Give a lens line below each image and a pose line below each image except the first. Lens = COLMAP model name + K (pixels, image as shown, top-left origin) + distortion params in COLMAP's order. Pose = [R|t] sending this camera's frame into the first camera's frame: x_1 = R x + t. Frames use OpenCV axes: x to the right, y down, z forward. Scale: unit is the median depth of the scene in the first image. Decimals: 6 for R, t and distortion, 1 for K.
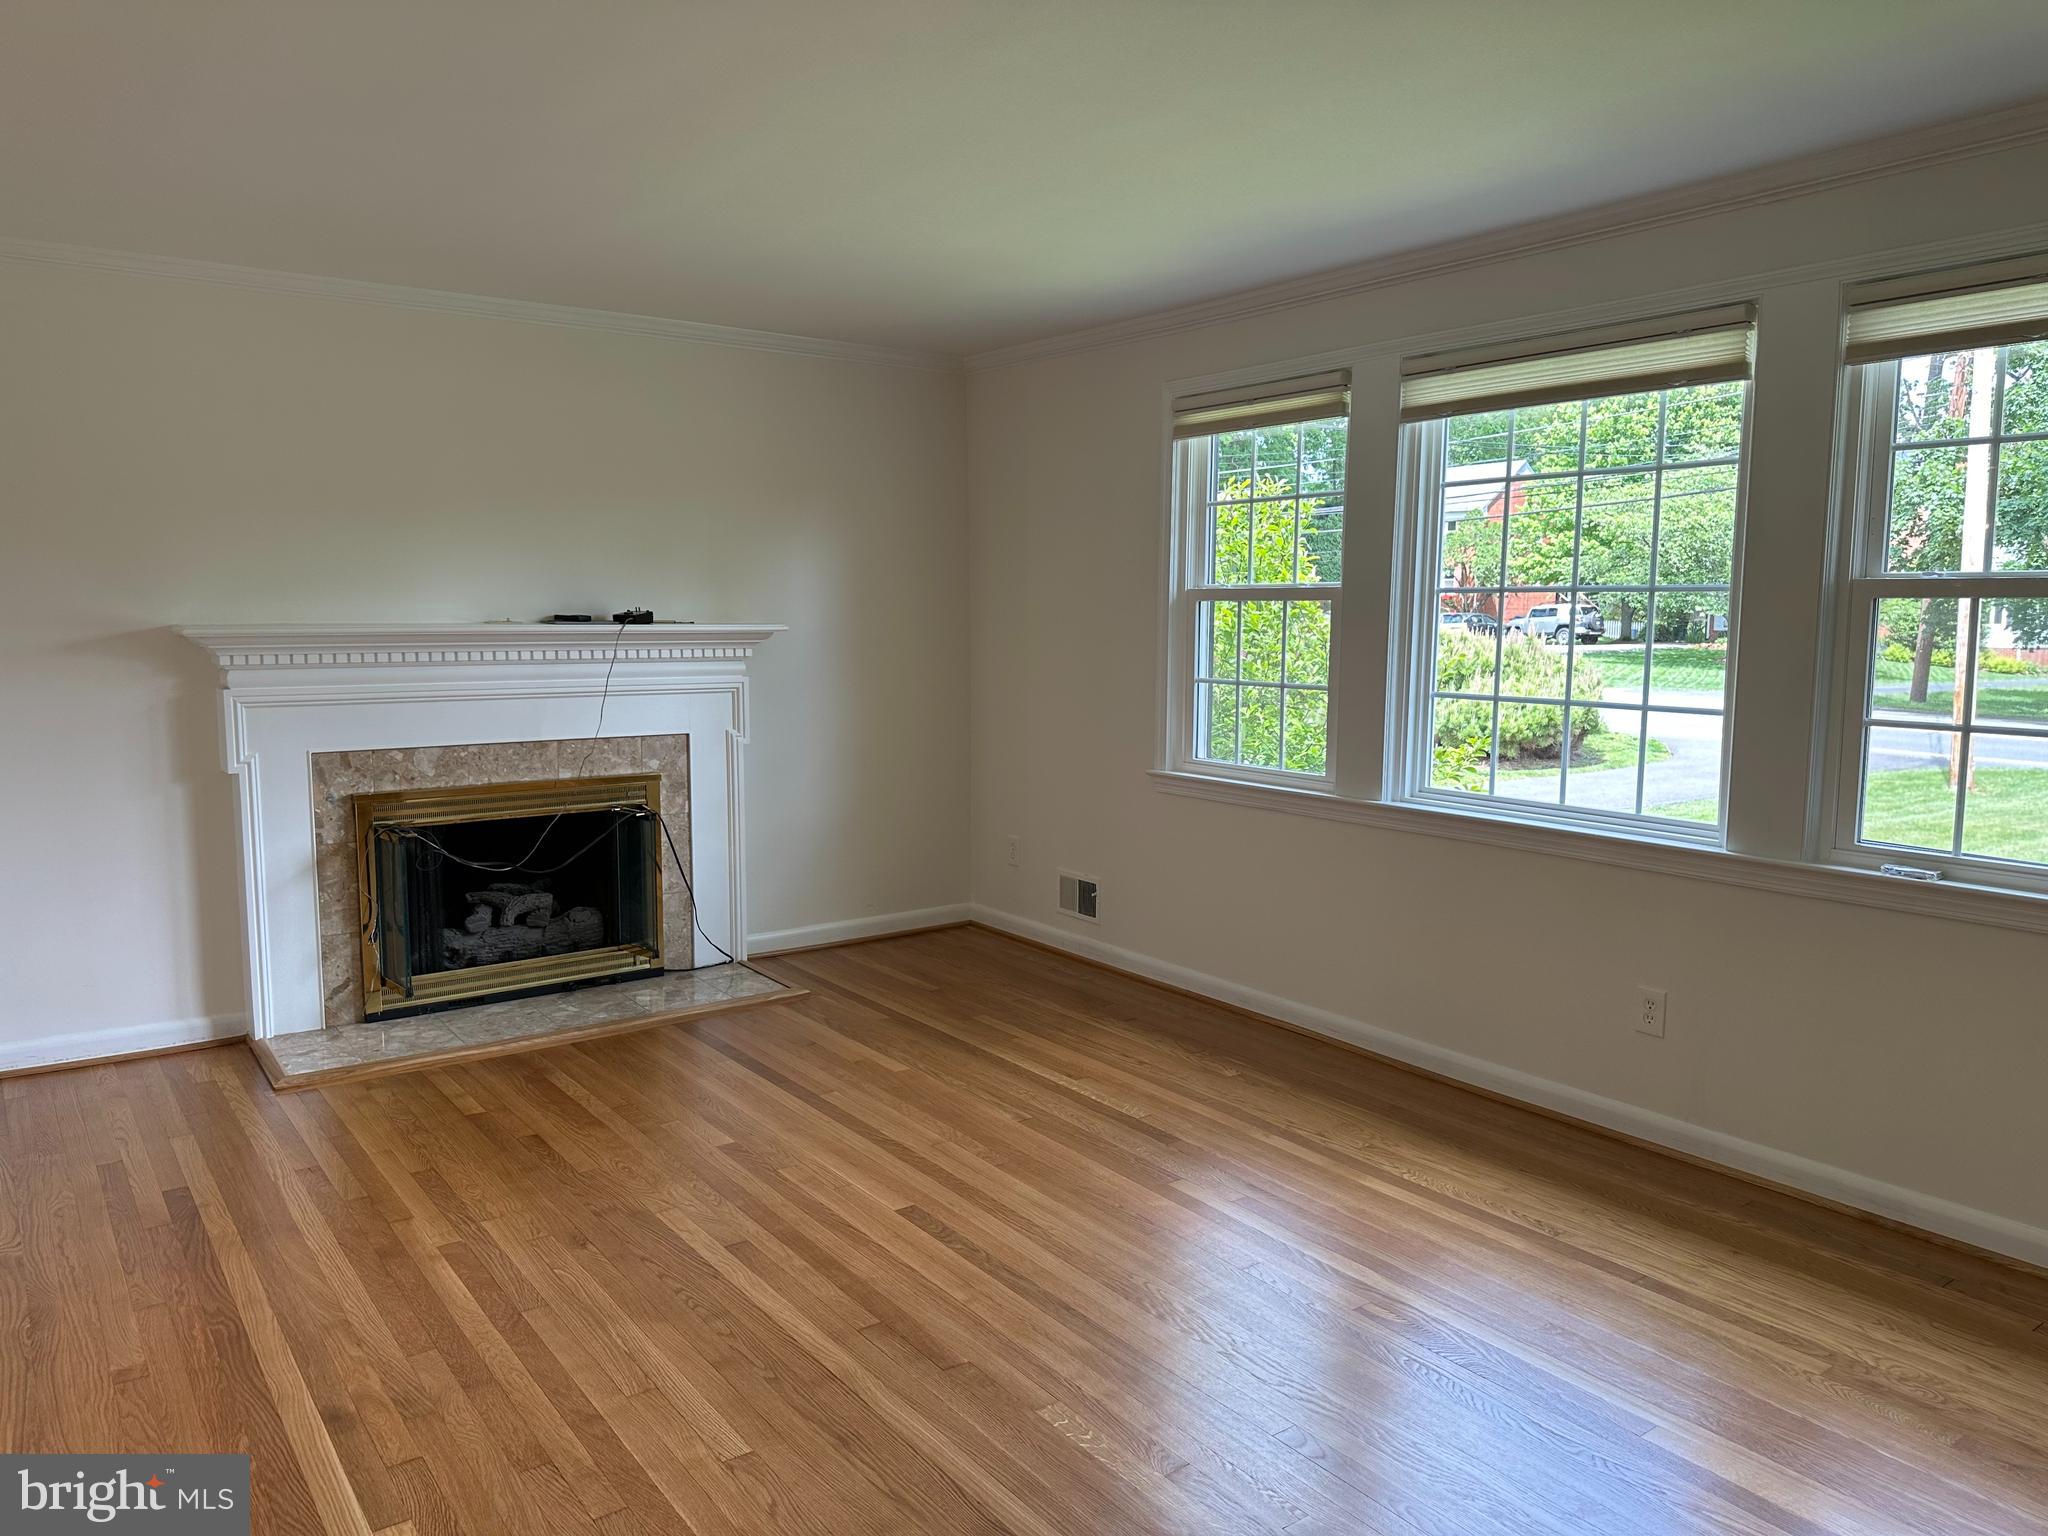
lens RADIAL K [[1446.7, 0, 1022.3], [0, 1446.7, 769.5], [0, 0, 1]] dist [0.067427, -0.063993]
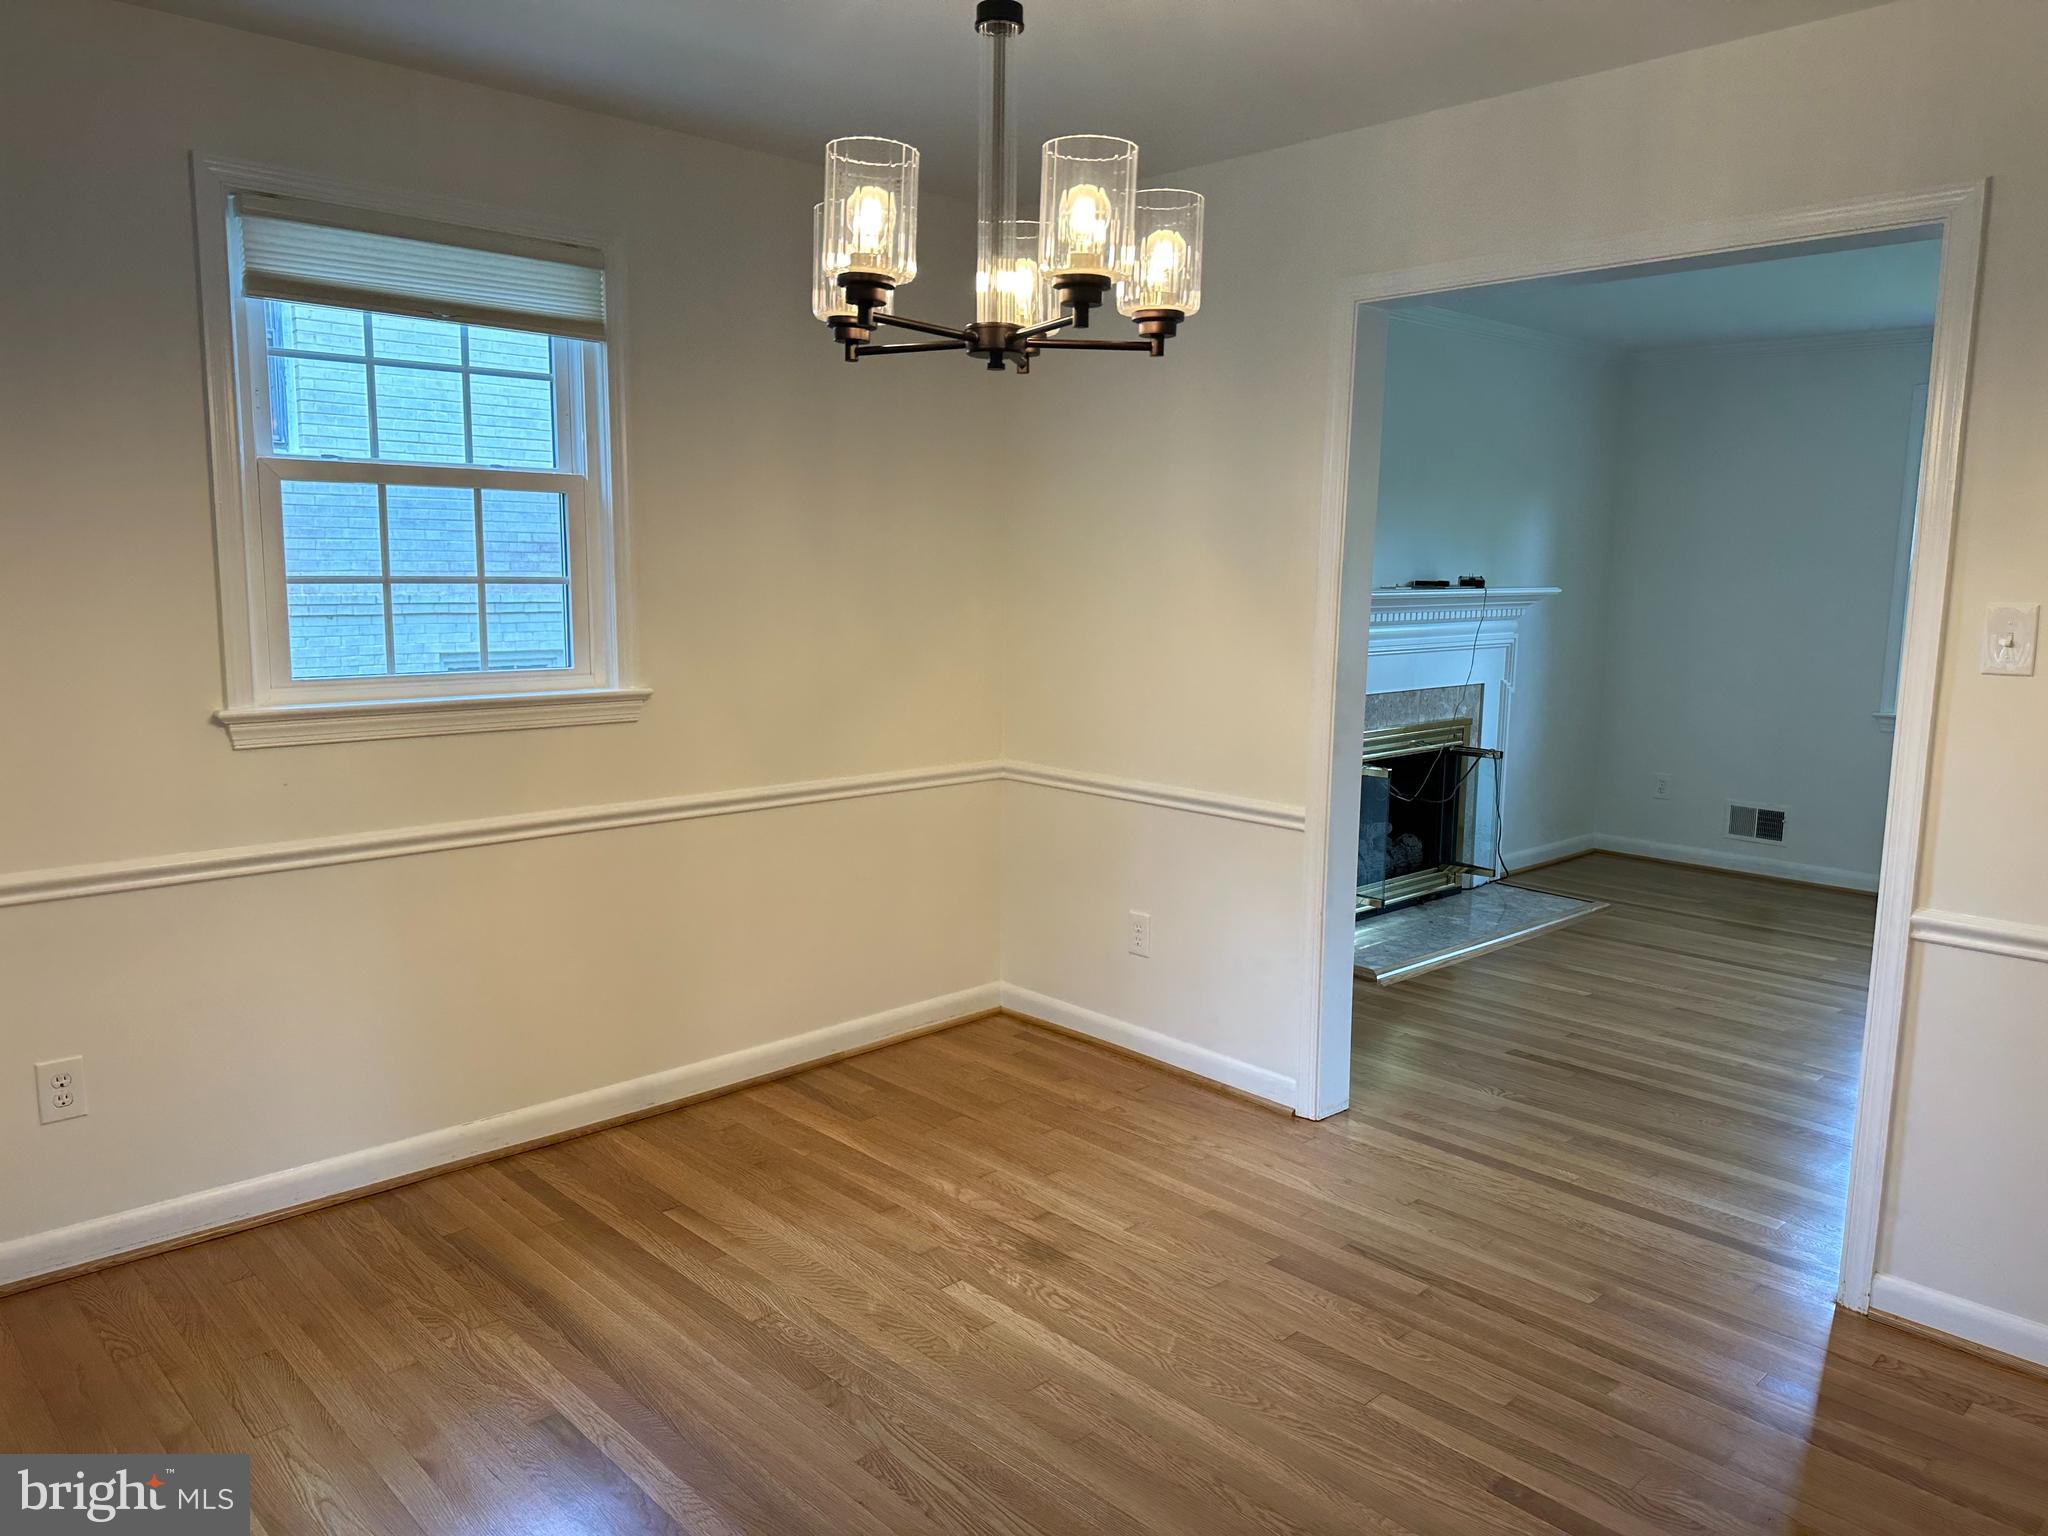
lens RADIAL K [[1446.7, 0, 1019.3], [0, 1446.7, 767.6], [0, 0, 1]] dist [0.067427, -0.063993]
pose [[0.994015, -0.009381, 0.108837, -0.751871], [0.006711, 0.999668, 0.024867, 0.011207], [-0.109034, -0.023988, 0.993749, -0.111770]]
